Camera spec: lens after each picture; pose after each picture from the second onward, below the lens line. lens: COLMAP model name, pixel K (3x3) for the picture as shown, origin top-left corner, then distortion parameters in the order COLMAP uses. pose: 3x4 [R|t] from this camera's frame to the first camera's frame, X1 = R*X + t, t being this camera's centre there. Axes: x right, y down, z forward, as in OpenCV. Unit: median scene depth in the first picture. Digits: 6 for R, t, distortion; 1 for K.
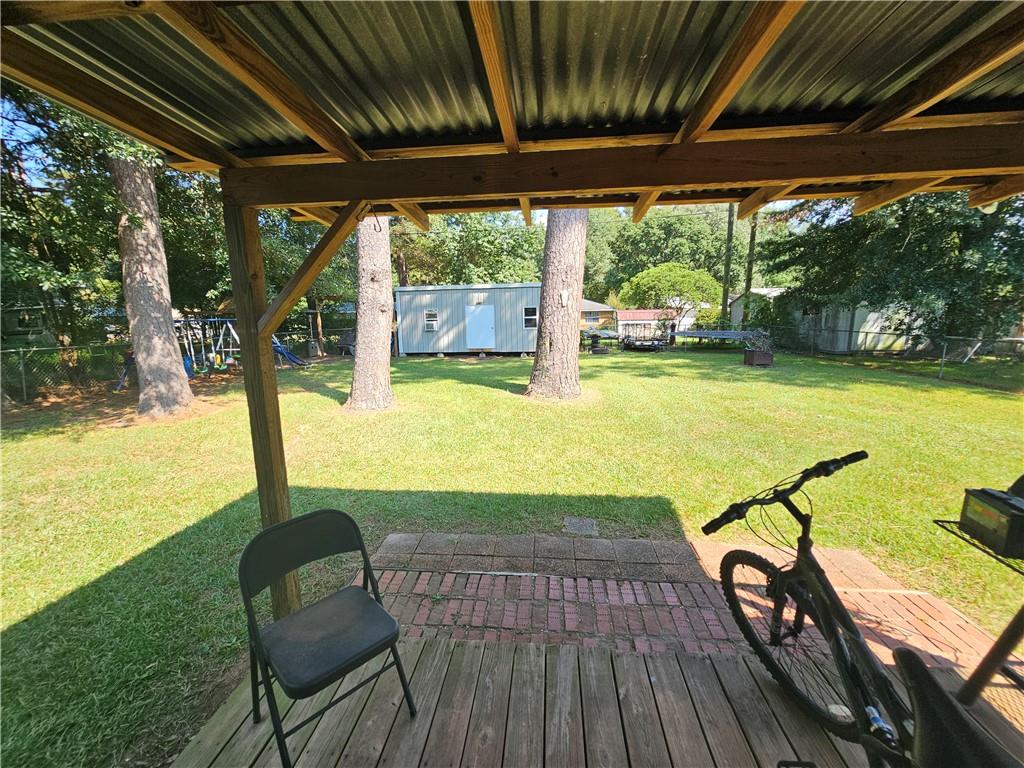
lens RADIAL K [[416.0, 0, 506.9], [0, 416.0, 382.3], [0, 0, 1]] dist [-0.001531, 0.000034]
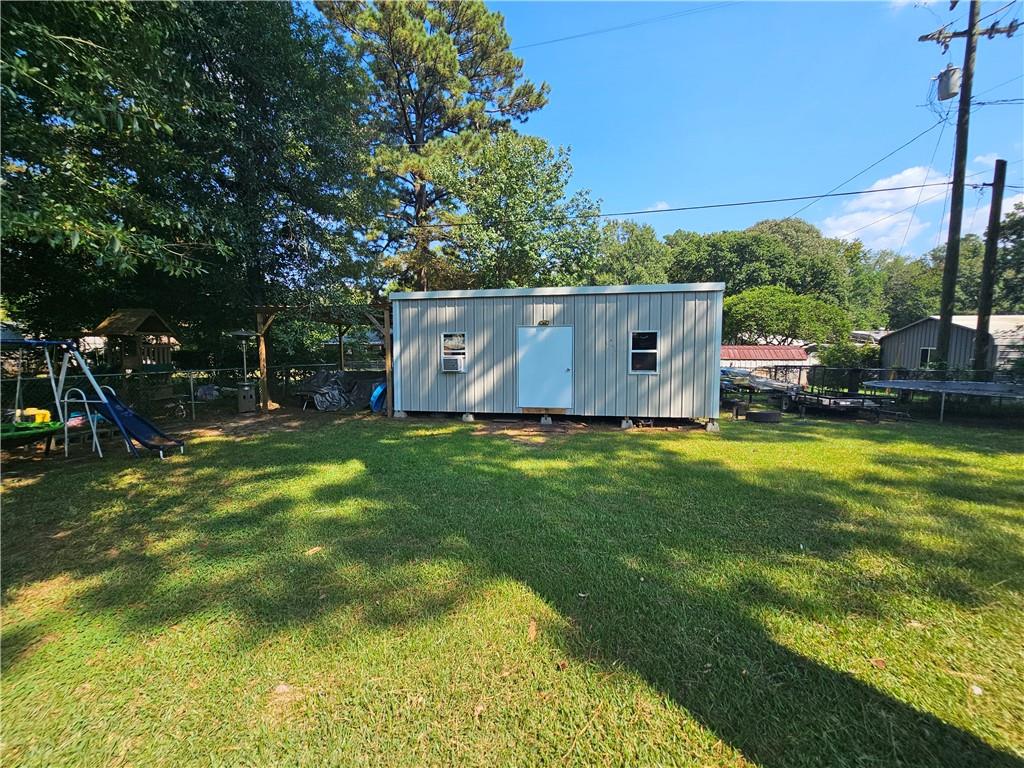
lens RADIAL K [[416.0, 0, 506.9], [0, 416.0, 382.3], [0, 0, 1]] dist [-0.001531, 0.000034]
pose [[0.998092, 0.023963, -0.056898, -0.081700], [-0.028687, 0.996076, -0.083722, -0.067384], [0.054669, 0.085195, 0.994863, 0.467605]]
